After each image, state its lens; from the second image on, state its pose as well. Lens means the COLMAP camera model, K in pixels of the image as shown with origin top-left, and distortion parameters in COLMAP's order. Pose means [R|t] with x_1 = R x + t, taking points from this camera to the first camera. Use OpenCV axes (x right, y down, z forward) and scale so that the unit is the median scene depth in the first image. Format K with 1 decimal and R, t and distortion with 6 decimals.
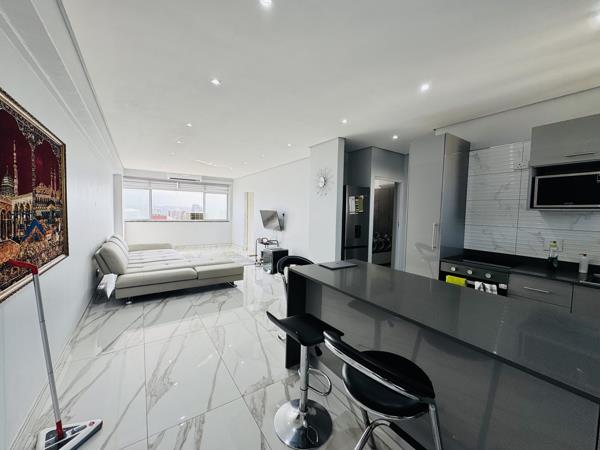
lens RADIAL K [[237.4, 0, 300.0], [0, 237.4, 225.0], [0, 0, 1]] dist [-0.007602, -0.000028]
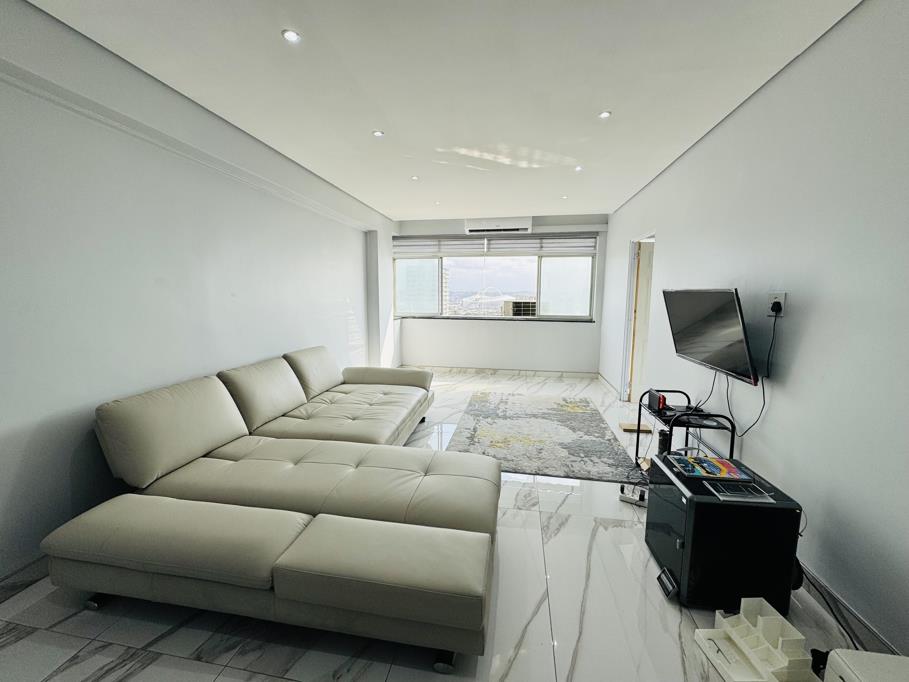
lens RADIAL K [[359.7, 0, 454.5], [0, 359.7, 341.0], [0, 0, 1]] dist [-0.007602, -0.000028]
pose [[0.718920, 0.066637, -0.691891, -0.038122], [-0.024392, 0.997200, 0.070697, -0.020548], [0.694665, -0.033949, 0.718532, 0.409006]]
